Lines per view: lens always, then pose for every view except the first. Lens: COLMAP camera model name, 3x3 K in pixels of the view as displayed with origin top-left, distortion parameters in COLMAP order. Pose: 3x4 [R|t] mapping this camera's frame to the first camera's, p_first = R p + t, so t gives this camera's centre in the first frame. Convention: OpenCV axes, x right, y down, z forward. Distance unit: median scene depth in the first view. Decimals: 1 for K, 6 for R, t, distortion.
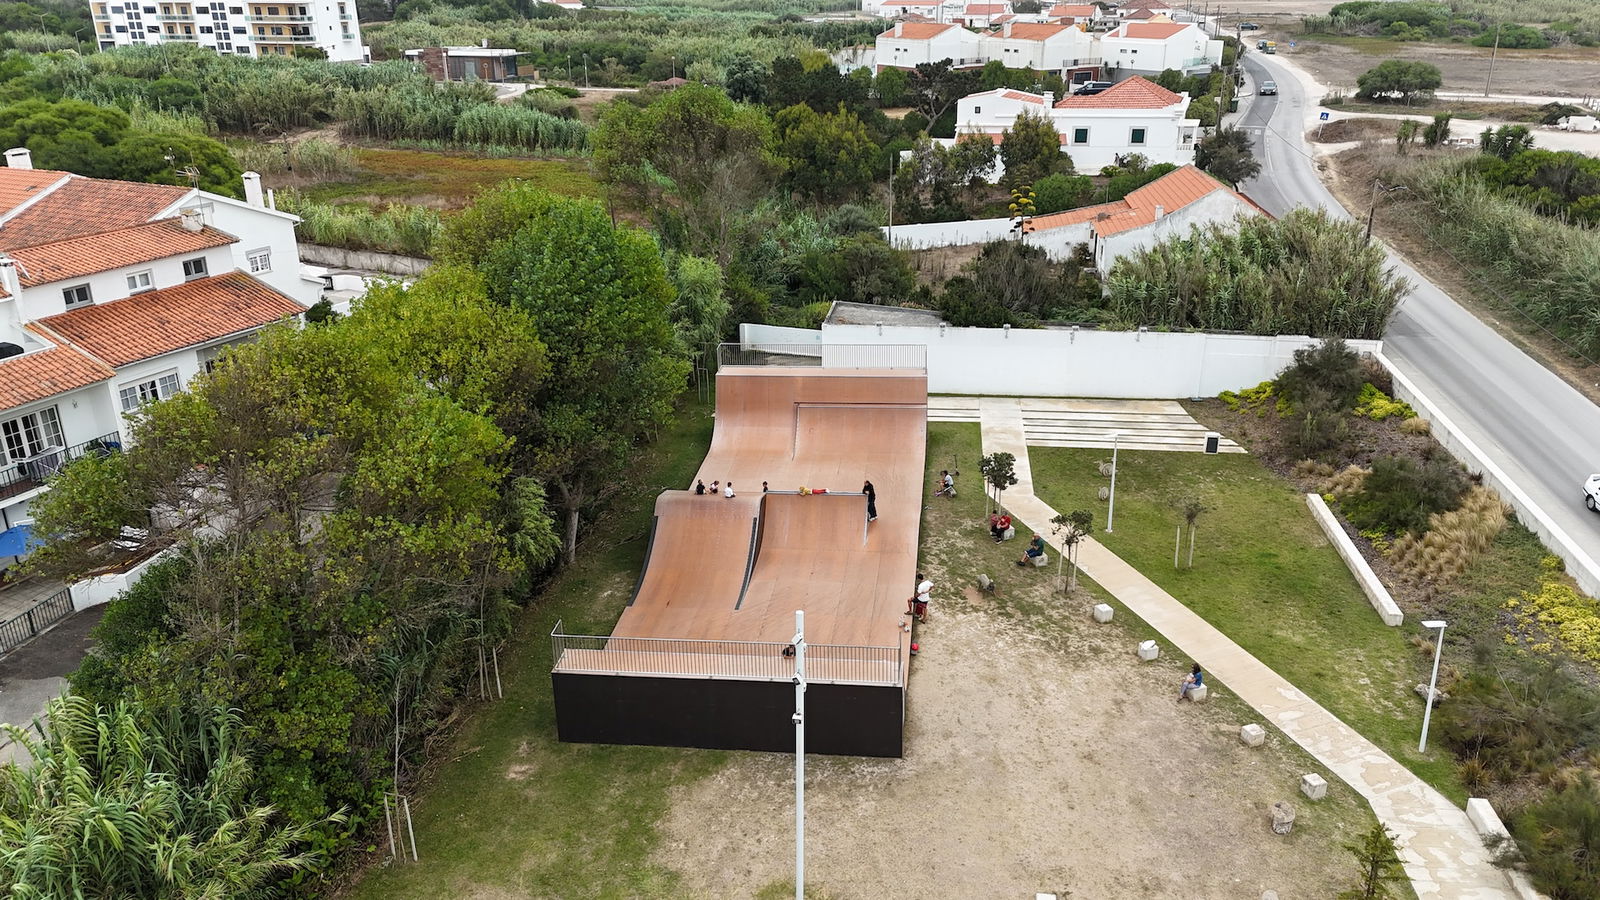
lens RADIAL K [[1174.9, 0, 800.0], [0, 1174.9, 450.0], [0, 0, 1]] dist [0.067887, -0.055845]
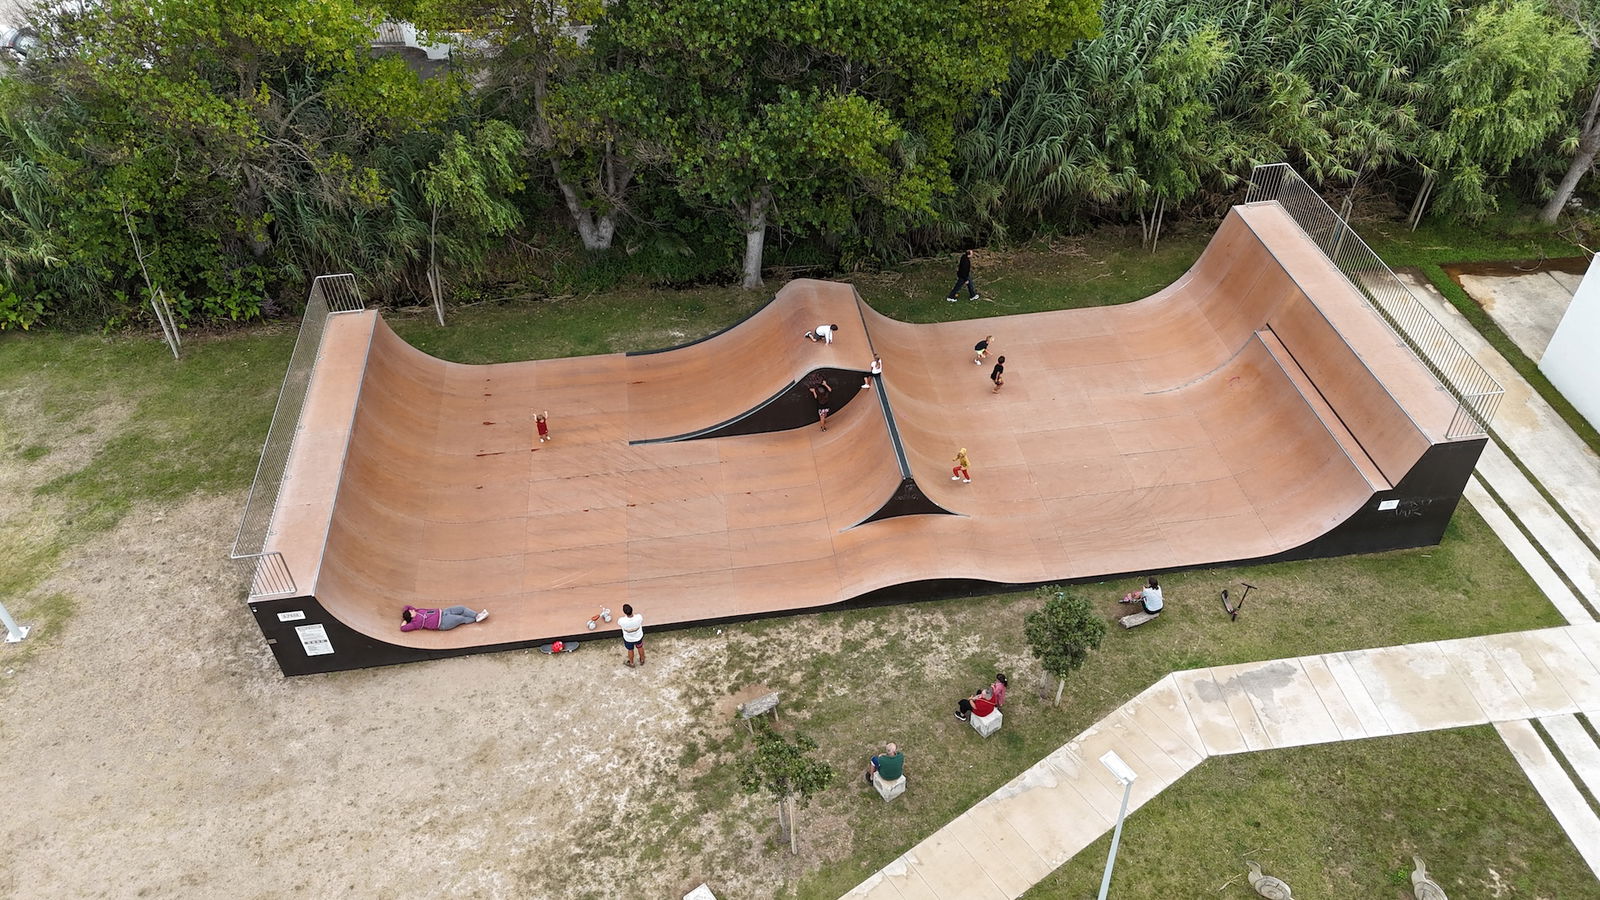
lens RADIAL K [[1185.8, 0, 800.0], [0, 1185.8, 450.0], [0, 0, 1]] dist [0.050386, -0.037334]
pose [[0.256603, 0.654788, -0.710920, 0.359171], [-0.350757, 0.748491, 0.562788, -0.224637], [0.900624, 0.104947, 0.421736, 0.565811]]
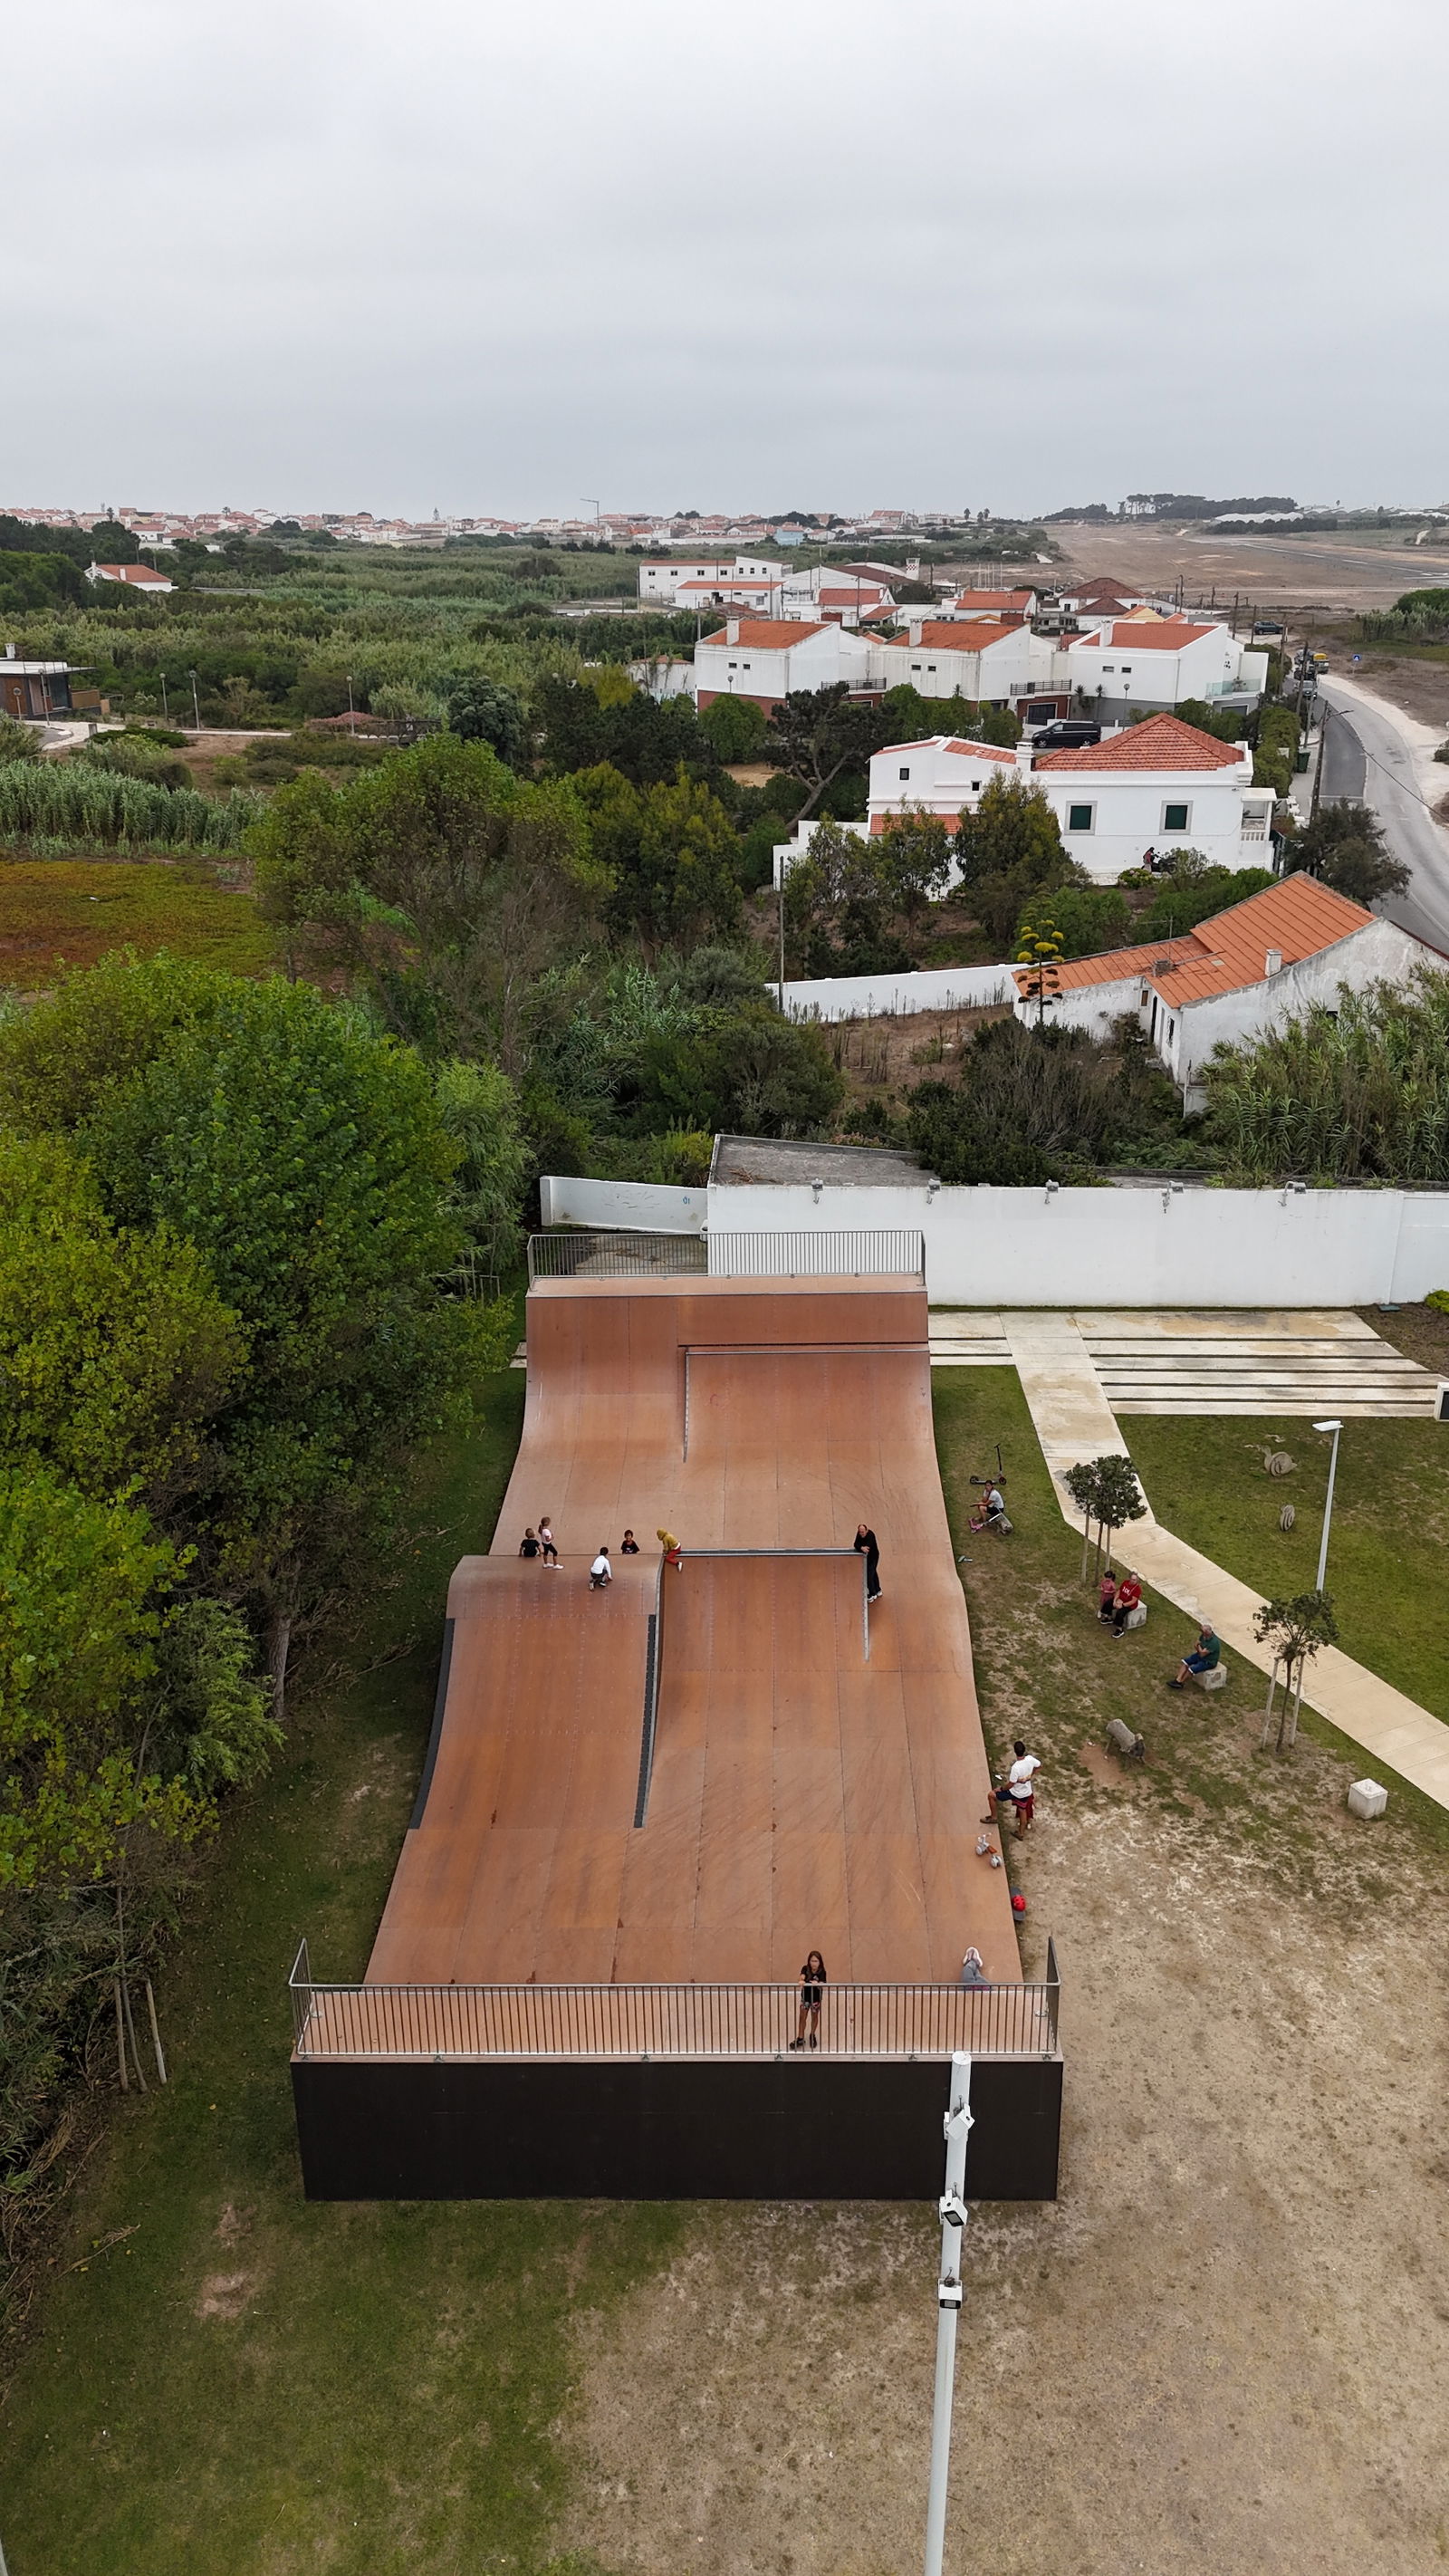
lens RADIAL K [[1891.5, 0, 724.5], [0, 1891.5, 1288.0], [0, 0, 1]] dist [0.067887, -0.055845]
pose [[0.994995, -0.030460, 0.095169, -0.062731], [0.031110, 0.999502, -0.005349, -0.059967], [-0.094959, 0.008283, 0.995447, 0.147929]]
